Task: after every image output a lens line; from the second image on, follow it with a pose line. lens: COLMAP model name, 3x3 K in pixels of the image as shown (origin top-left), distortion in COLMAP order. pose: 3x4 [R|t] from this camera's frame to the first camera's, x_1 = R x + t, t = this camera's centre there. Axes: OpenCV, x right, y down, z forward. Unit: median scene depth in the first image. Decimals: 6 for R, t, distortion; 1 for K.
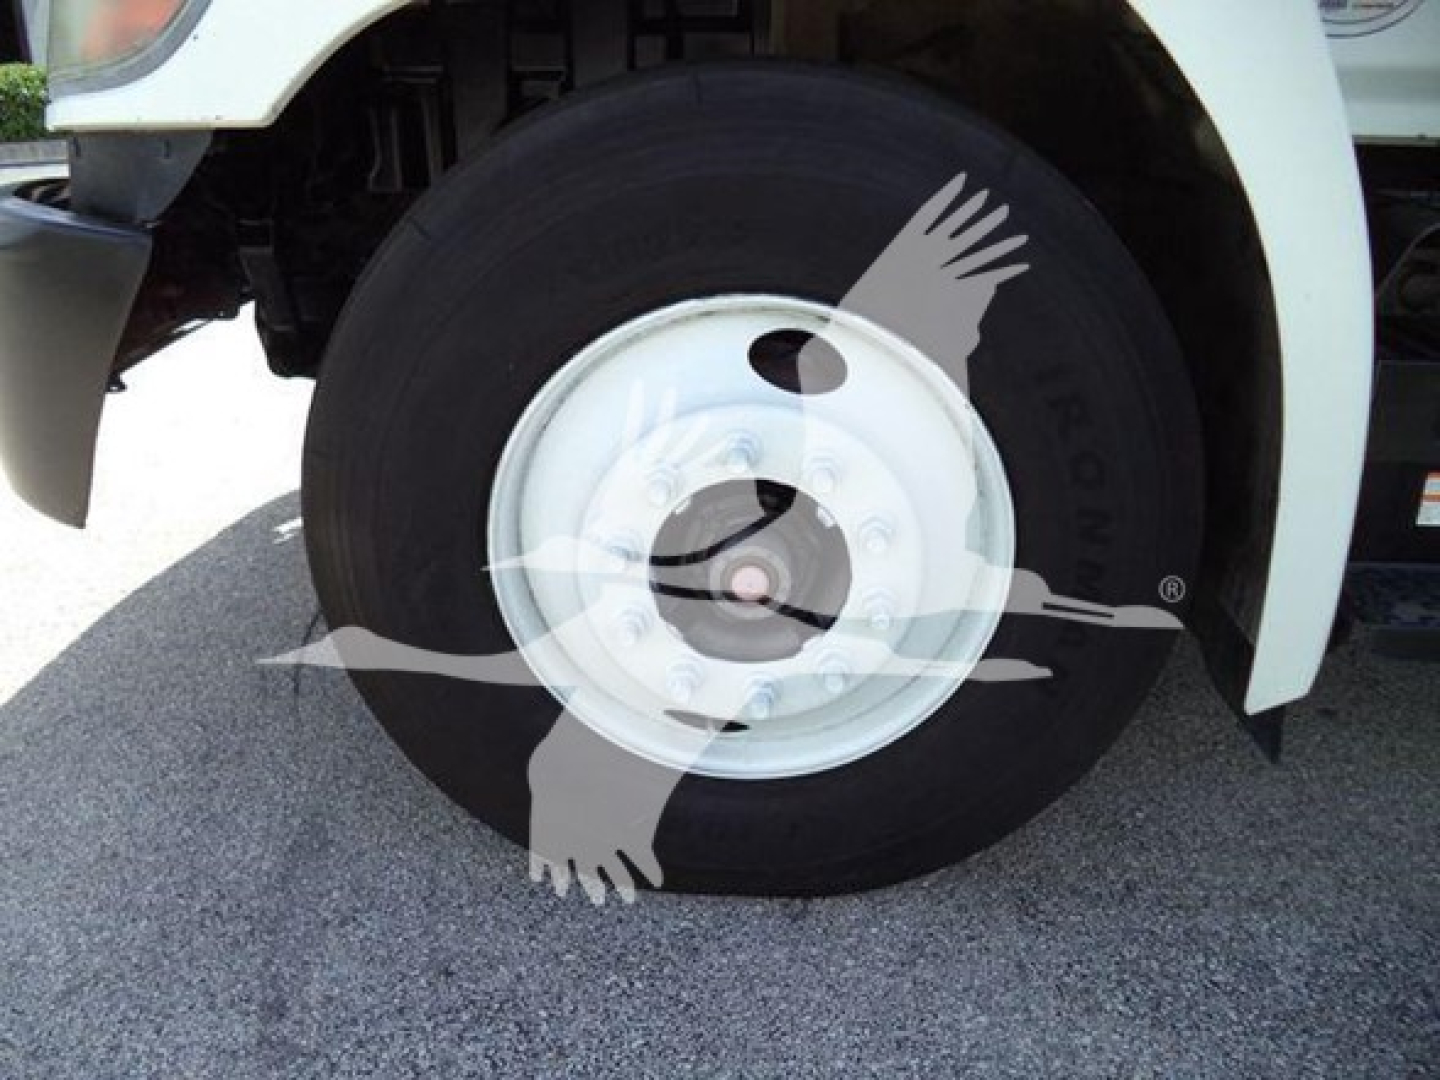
lens RADIAL K [[1117.8, 0, 721.6], [0, 1117.8, 532.9], [0, 0, 1]] dist [-0.023866, -0.004871]
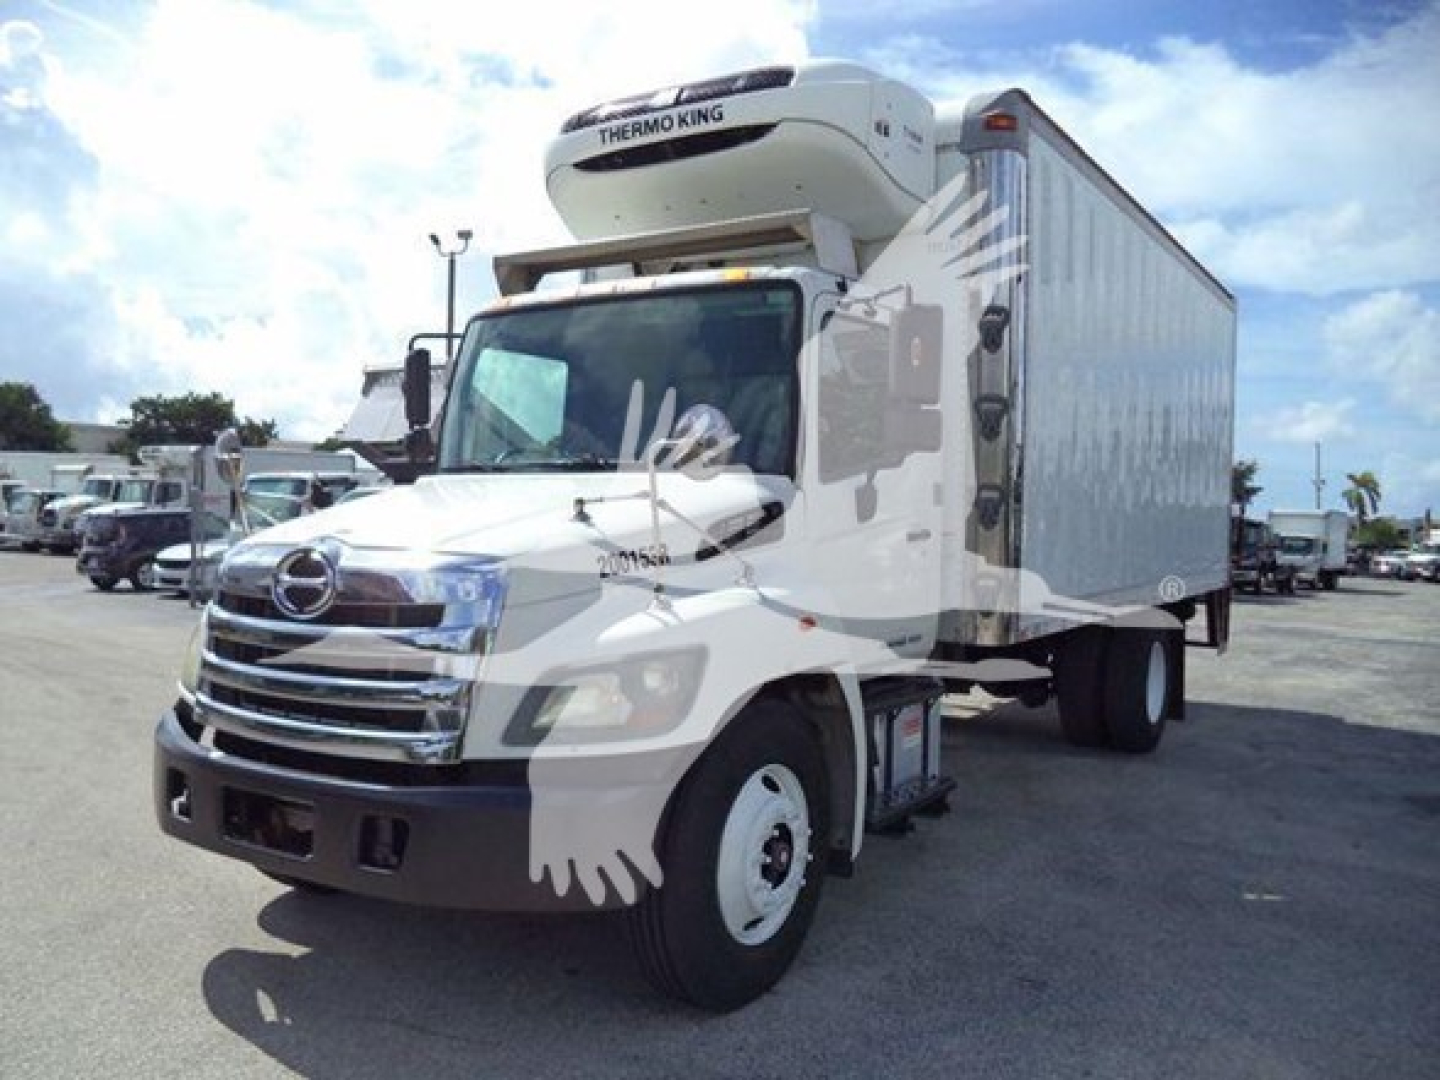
lens RADIAL K [[1170.3, 0, 737.8], [0, 1170.3, 532.3], [0, 0, 1]] dist [-0.015938, -0.000659]
pose [[0.488868, -0.016071, 0.872210, -2.624214], [0.322172, 0.932474, -0.163395, -0.284982], [-0.810687, 0.360880, 0.461034, -0.646809]]
